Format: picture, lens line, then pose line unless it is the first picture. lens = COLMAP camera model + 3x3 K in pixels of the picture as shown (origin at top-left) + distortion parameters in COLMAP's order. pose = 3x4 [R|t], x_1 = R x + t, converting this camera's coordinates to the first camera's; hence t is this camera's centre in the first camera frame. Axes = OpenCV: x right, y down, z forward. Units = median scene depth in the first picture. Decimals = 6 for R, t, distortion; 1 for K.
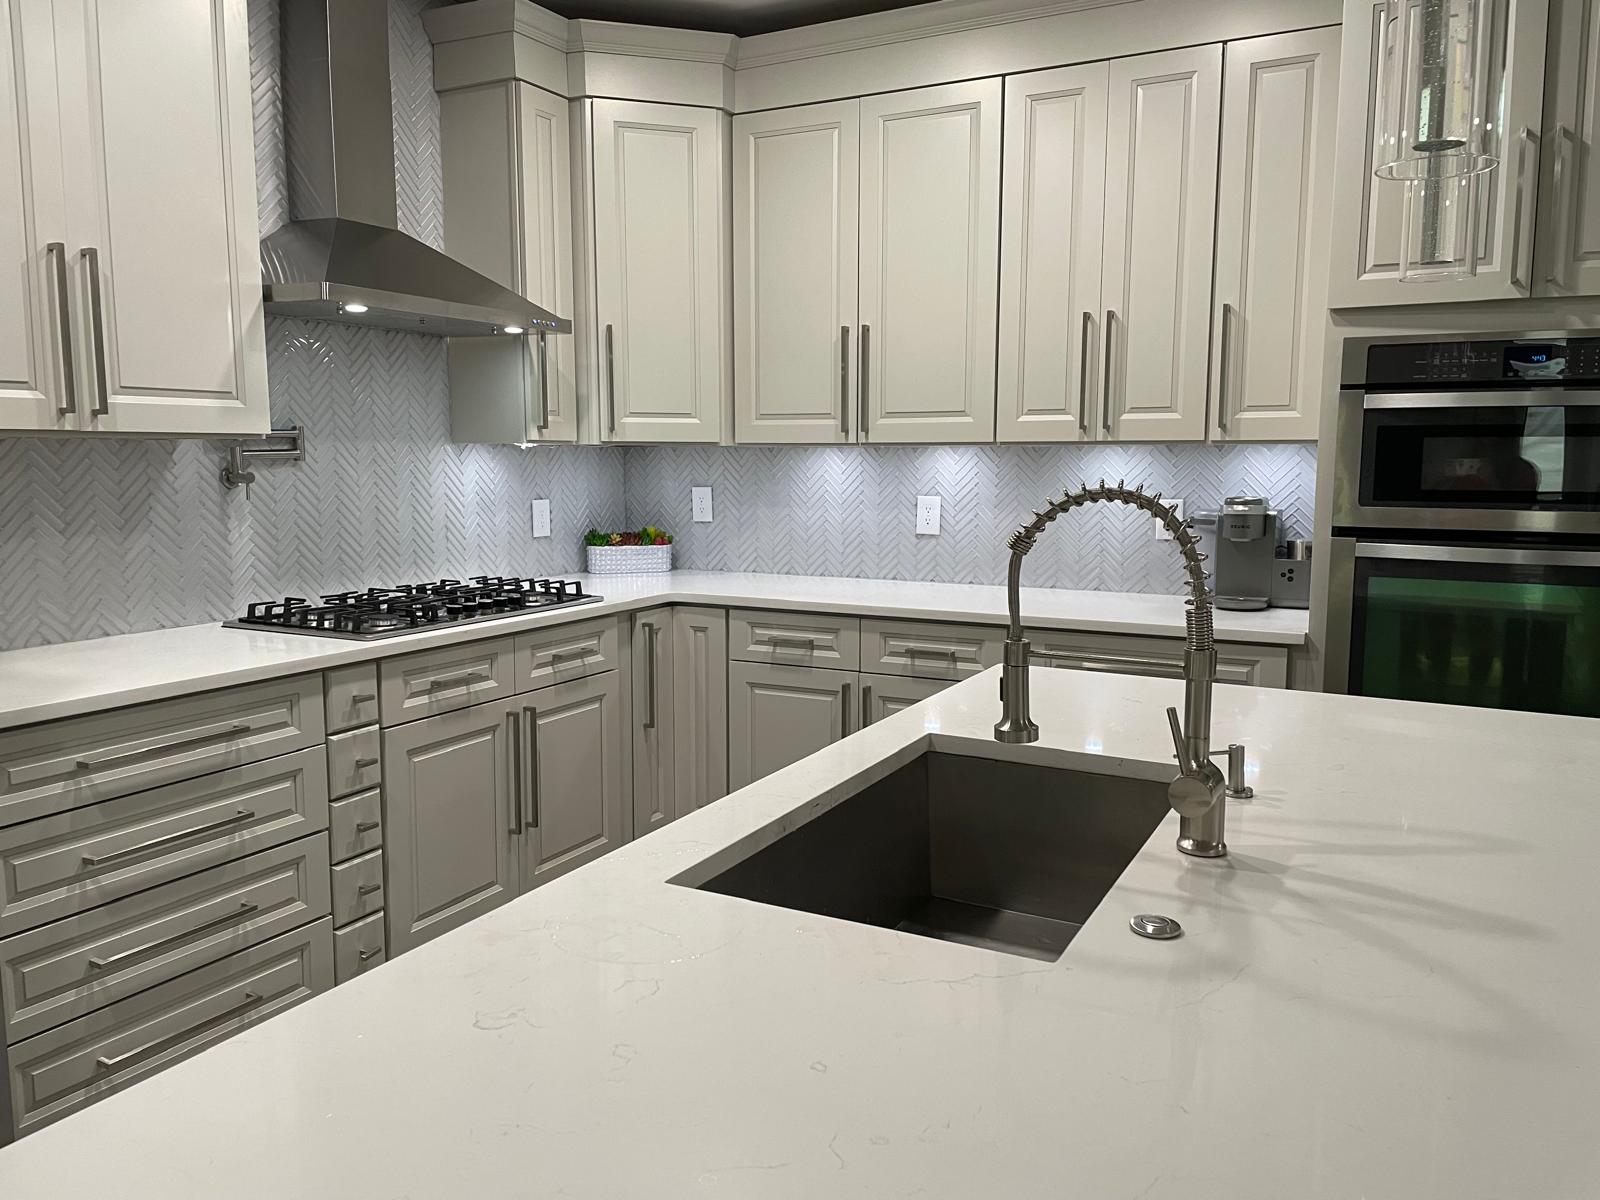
lens RADIAL K [[1218.0, 0, 827.1], [0, 1218.0, 593.6], [0, 0, 1]] dist [0.061174, -0.076038]
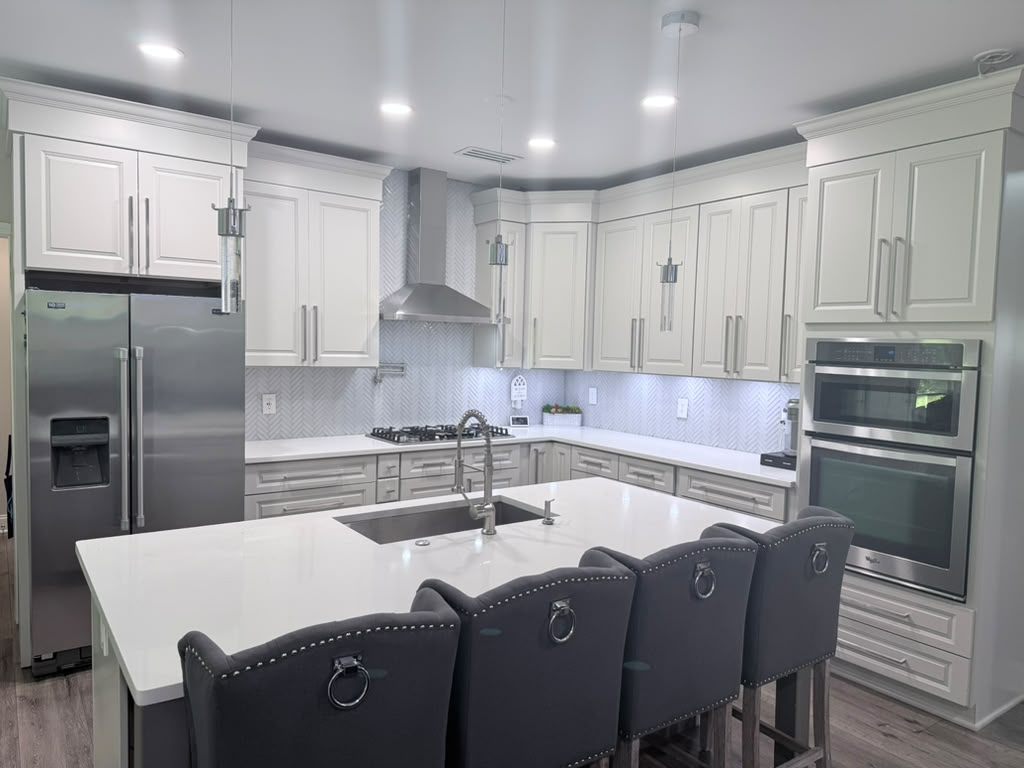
lens RADIAL K [[718.1, 0, 514.8], [0, 718.1, 382.6], [0, 0, 1]] dist [0.103156, -0.000265]
pose [[0.891083, 0.045031, -0.451600, 0.461049], [-0.075668, 0.995879, -0.050002, -0.031939], [0.447487, 0.078727, 0.890818, -0.243224]]
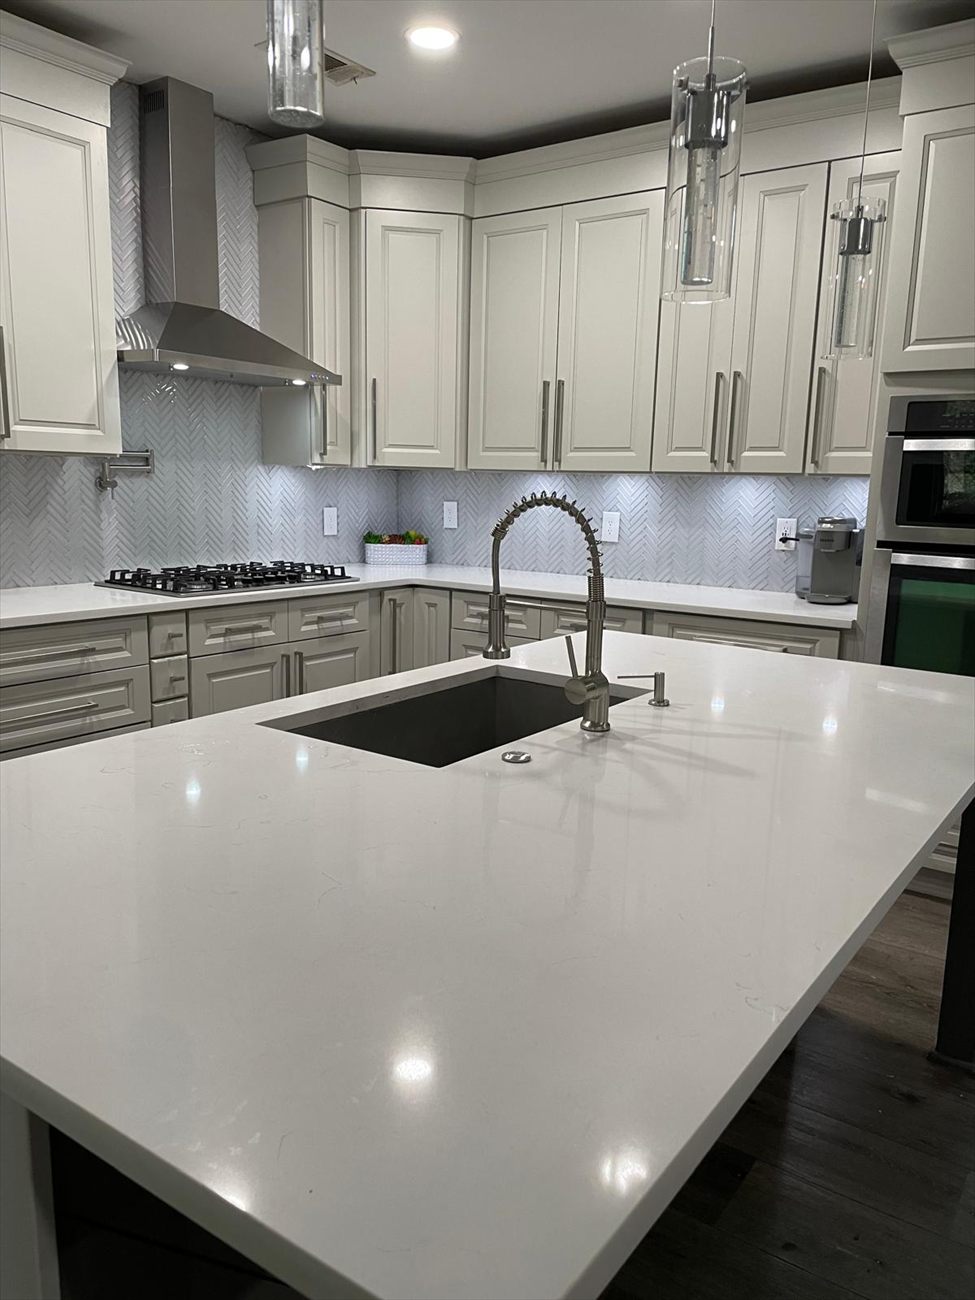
lens RADIAL K [[989.6, 0, 494.9], [0, 989.6, 659.6], [0, 0, 1]] dist [0.061174, -0.076038]
pose [[0.989626, 0.047458, -0.135600, 0.137421], [-0.038846, 0.997098, 0.065466, 0.016769], [0.138314, -0.059519, 0.988598, -0.111325]]
